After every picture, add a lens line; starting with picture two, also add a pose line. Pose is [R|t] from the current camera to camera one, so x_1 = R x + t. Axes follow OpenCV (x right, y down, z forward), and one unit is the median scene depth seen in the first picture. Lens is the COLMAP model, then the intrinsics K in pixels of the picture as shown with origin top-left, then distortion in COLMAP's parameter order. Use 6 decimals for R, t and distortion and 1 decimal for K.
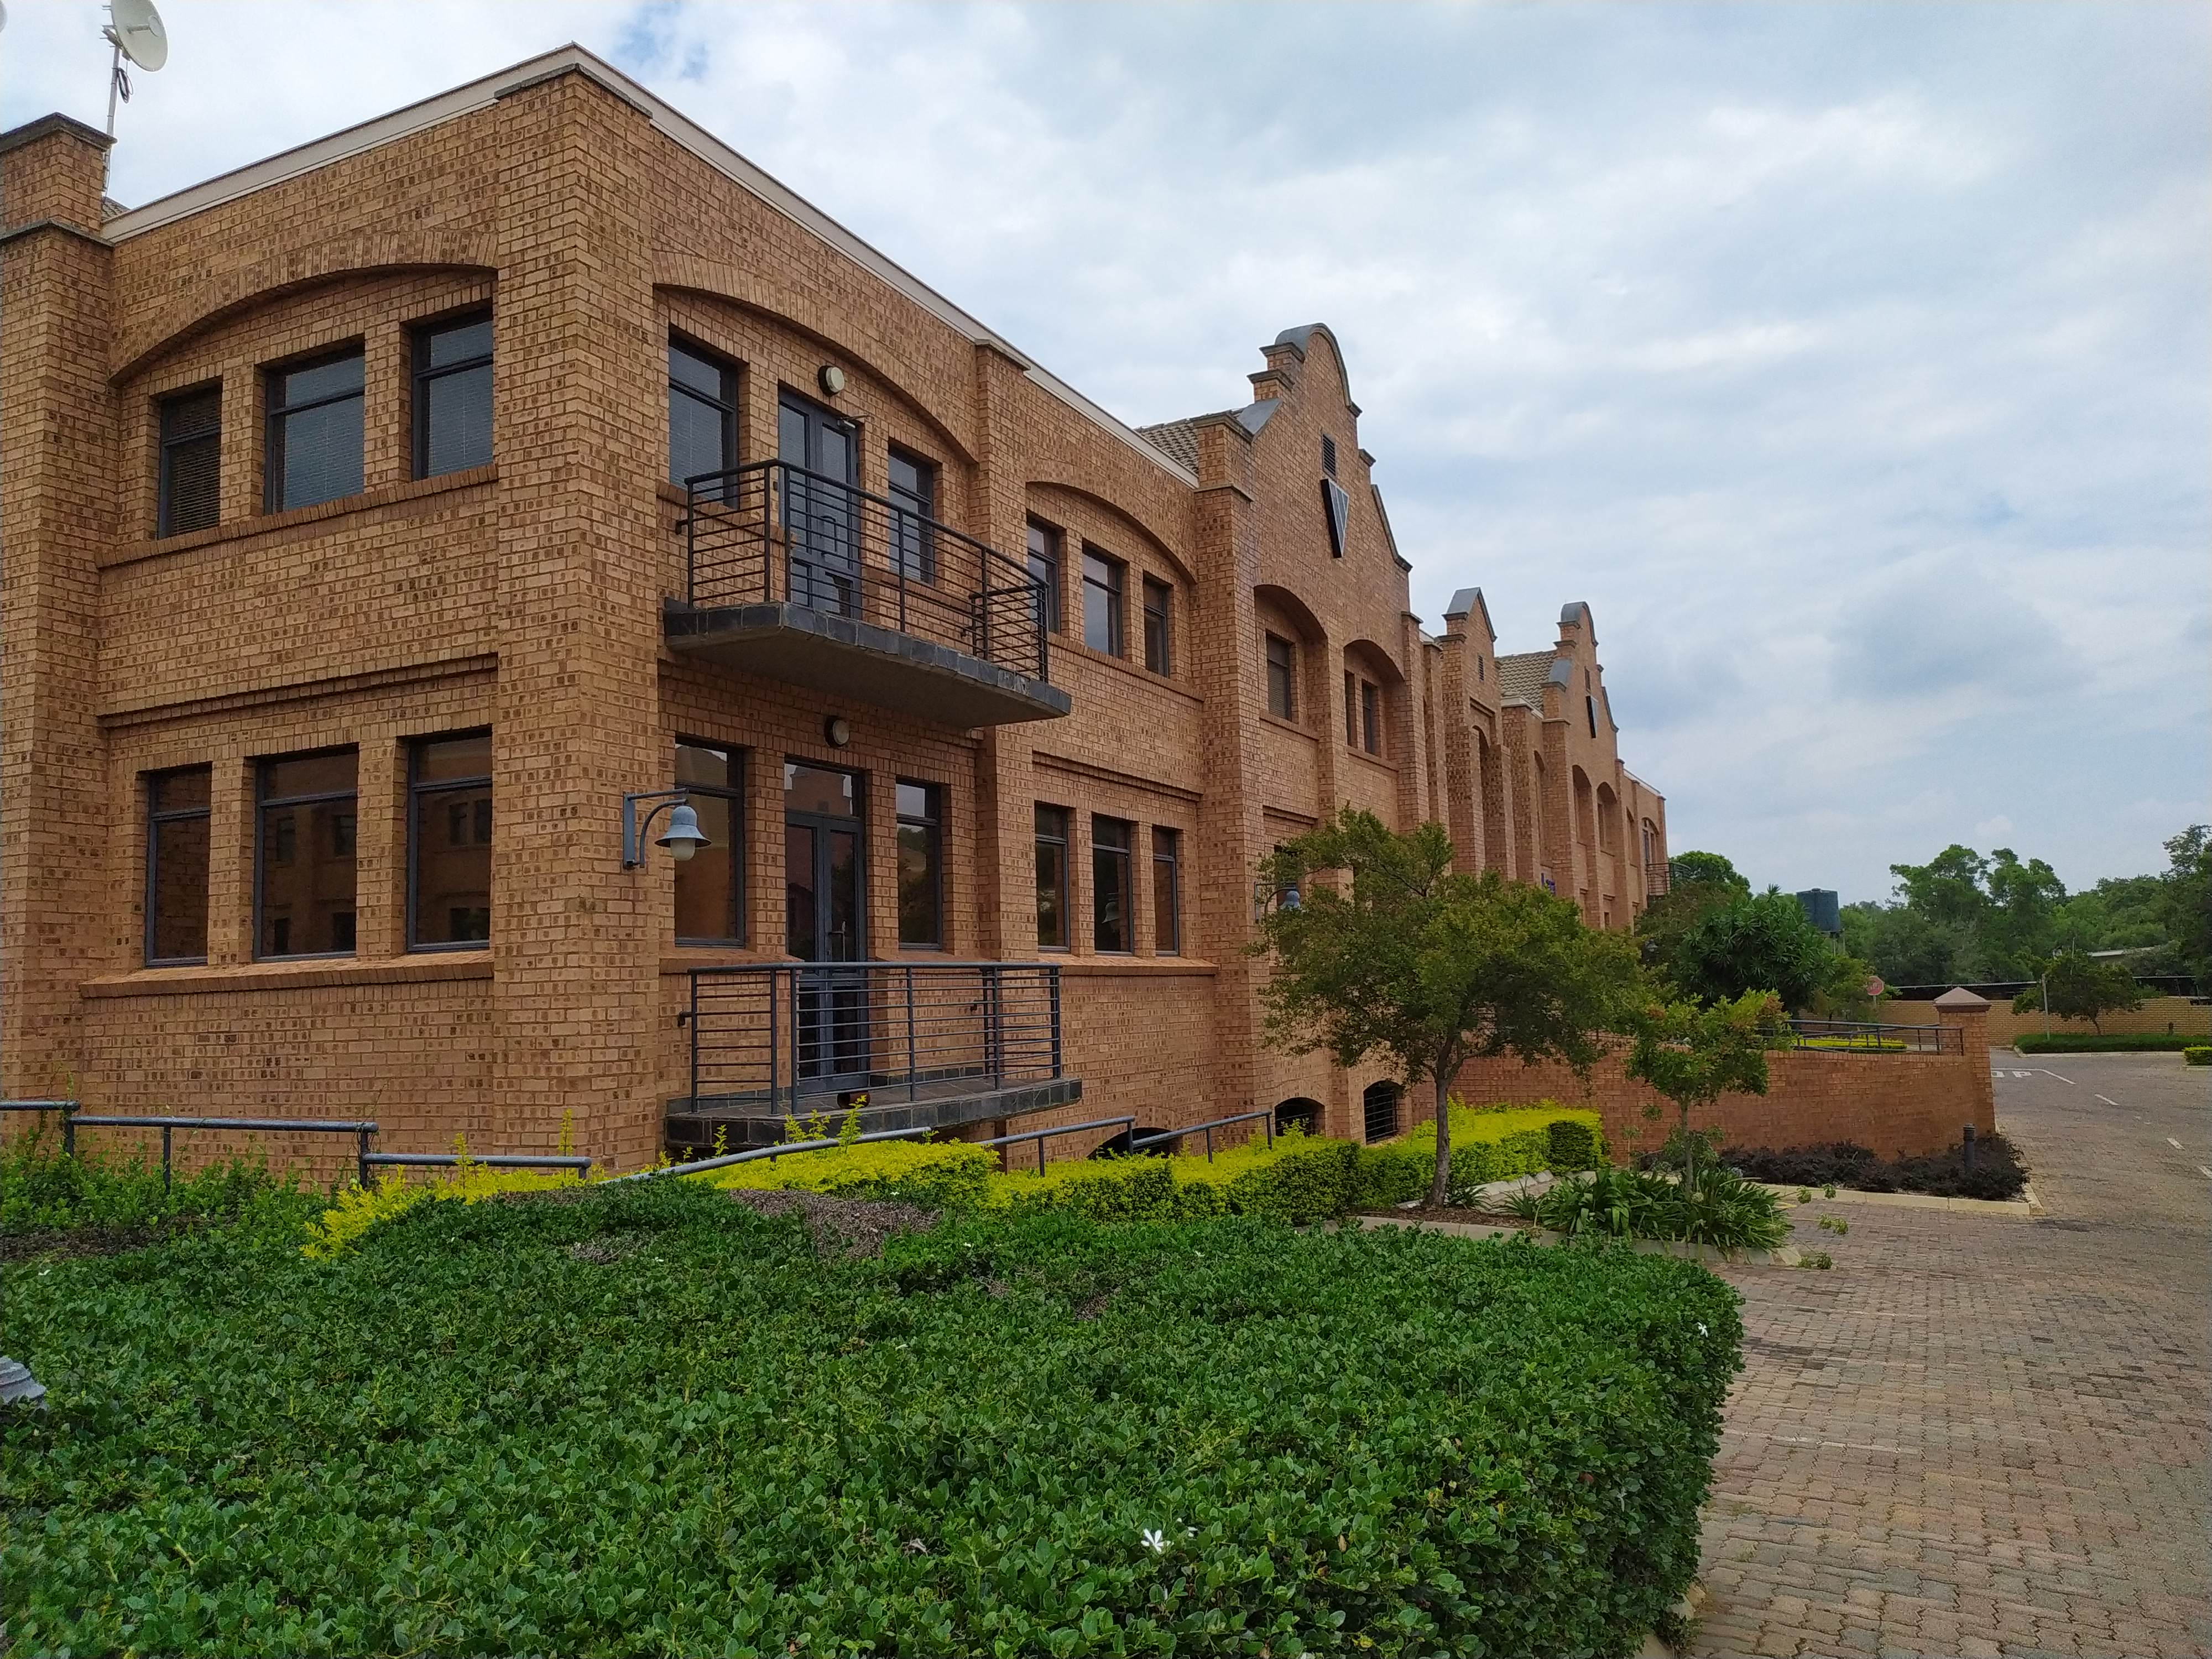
lens RADIAL K [[1658.9, 0, 1120.2], [0, 1658.9, 834.9], [0, 0, 1]] dist [0.085084, -0.107329]
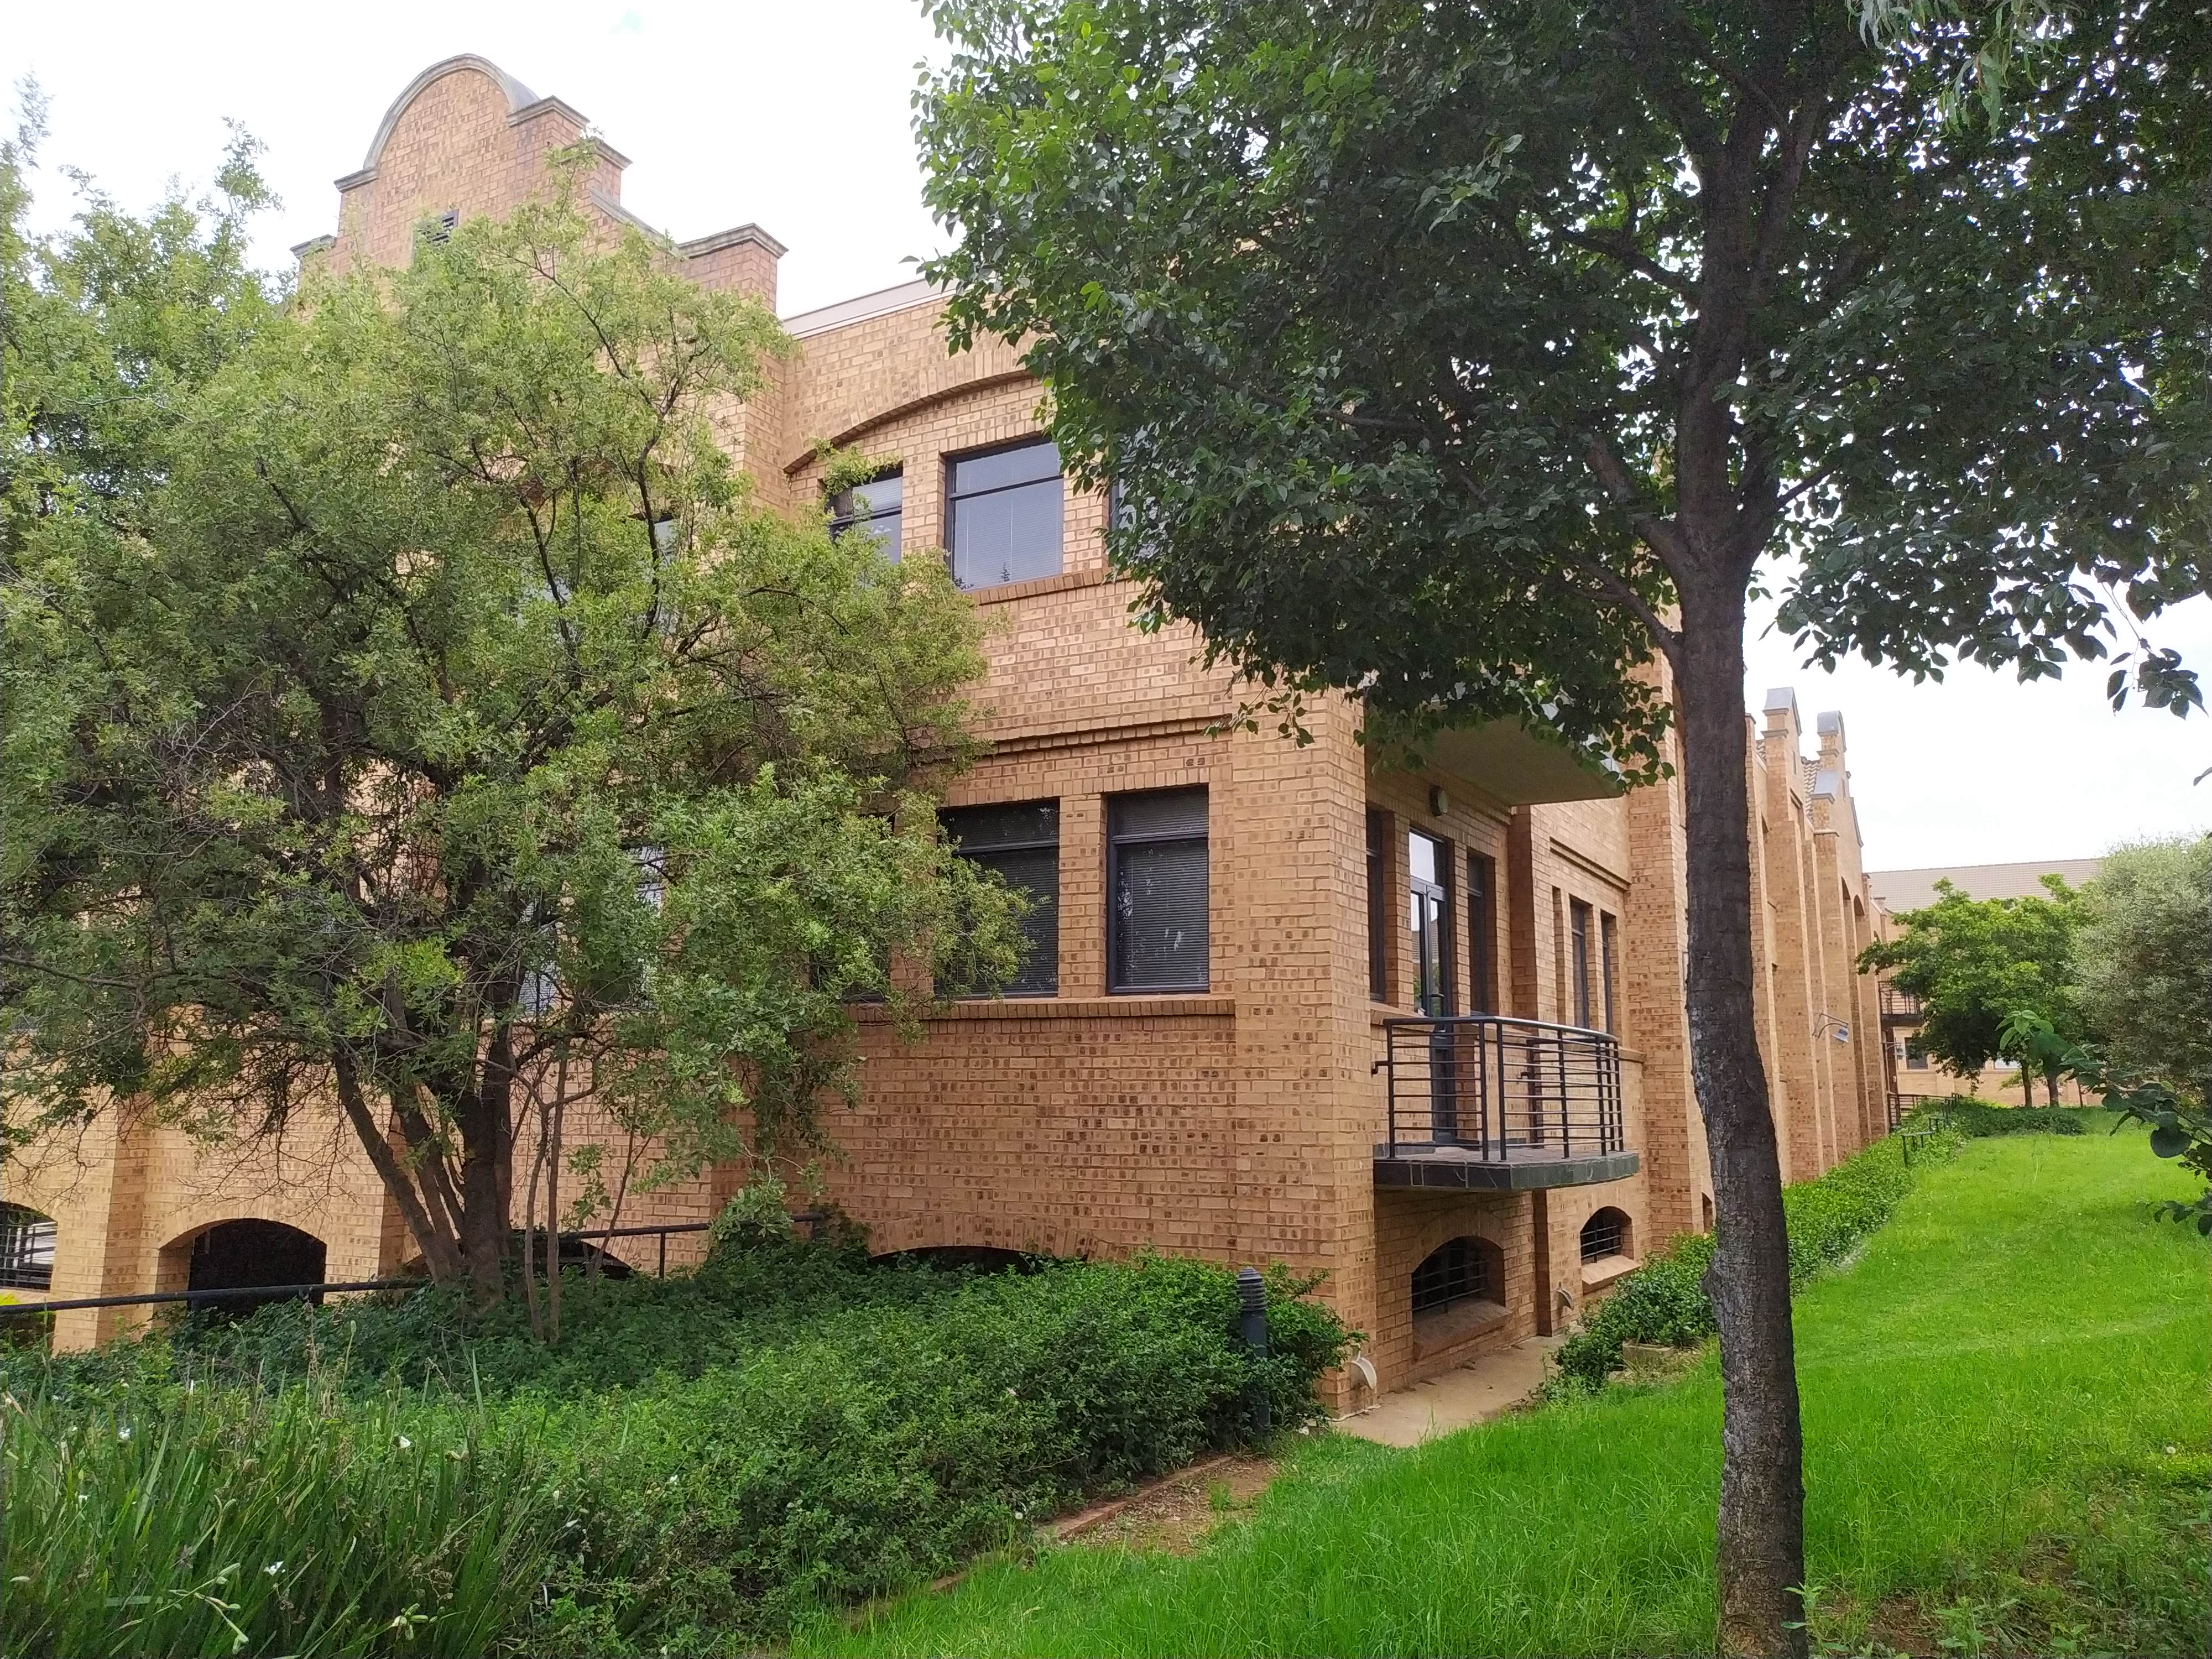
lens RADIAL K [[1658.9, 0, 1120.2], [0, 1658.9, 834.9], [0, 0, 1]] dist [0.085084, -0.107329]
pose [[0.998527, 0.031651, -0.044062, -0.348550], [-0.034343, 0.997501, -0.061738, 0.030962], [0.041998, 0.063160, 0.997119, -0.060288]]
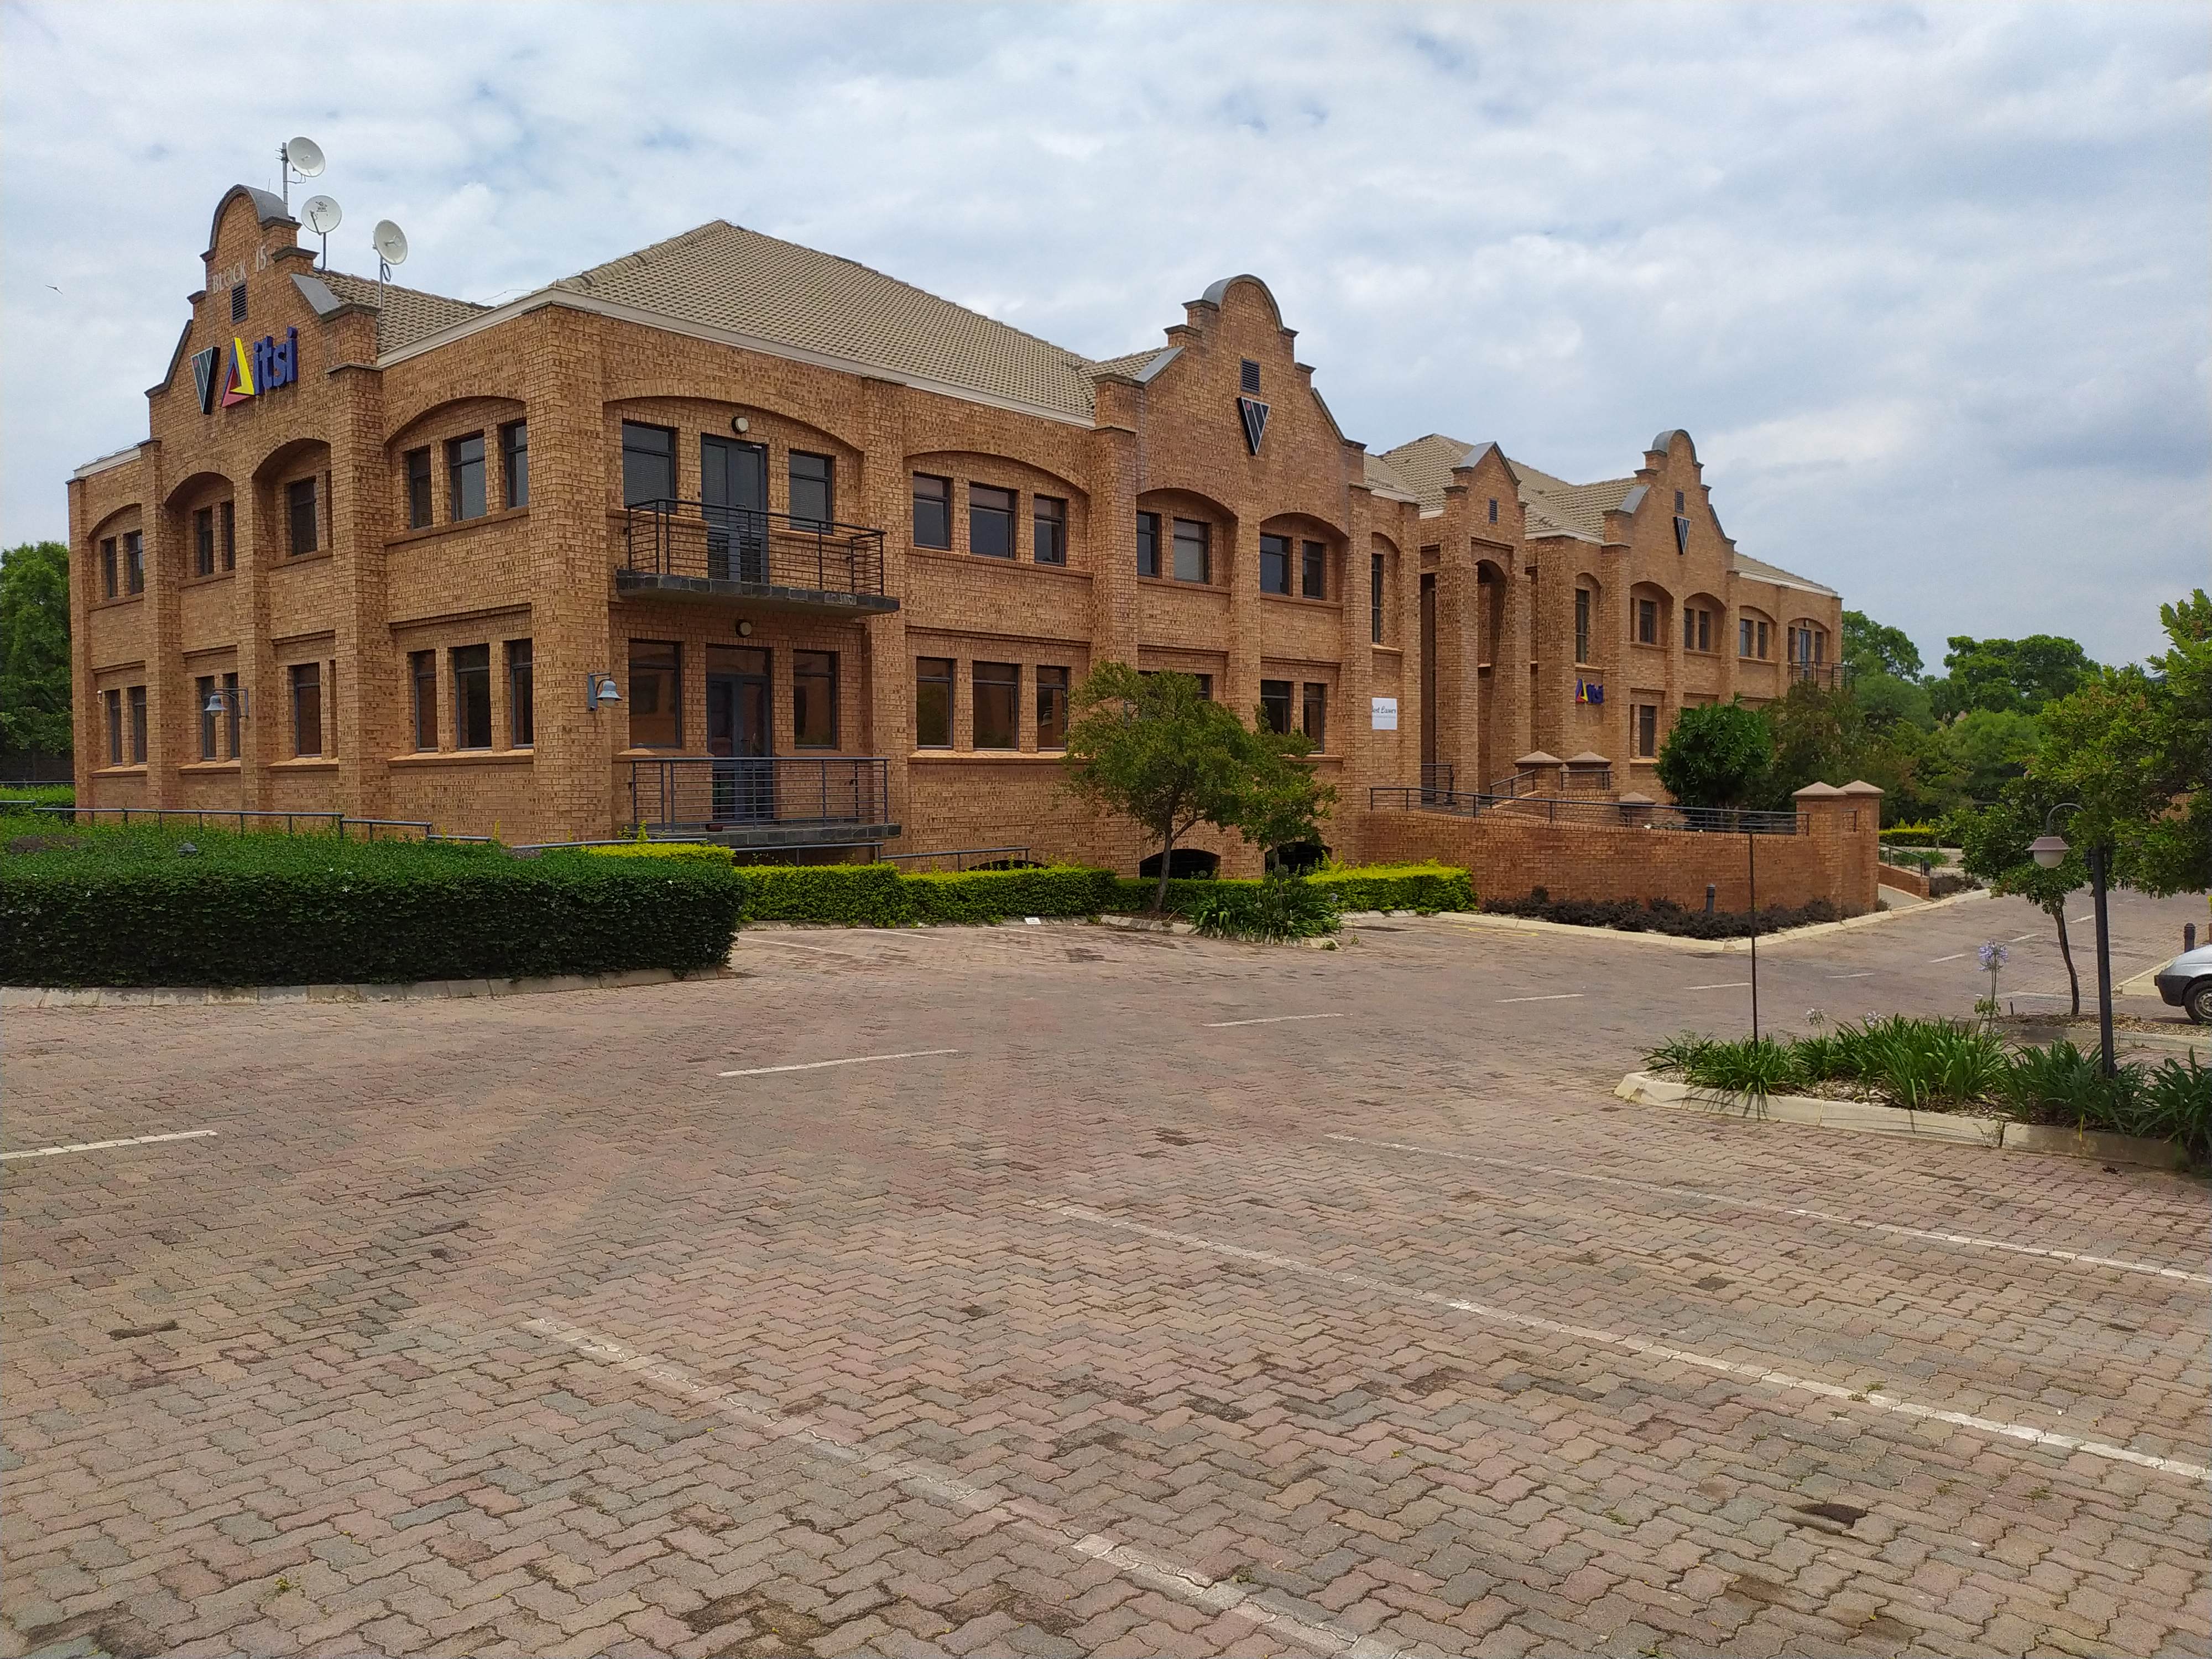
lens RADIAL K [[1658.9, 0, 1120.2], [0, 1658.9, 834.9], [0, 0, 1]] dist [0.085084, -0.107329]
pose [[0.965594, 0.028826, -0.258451, 0.743521], [0.006394, 0.990905, 0.134409, -0.086022], [0.259975, -0.131437, 0.956628, -0.694602]]
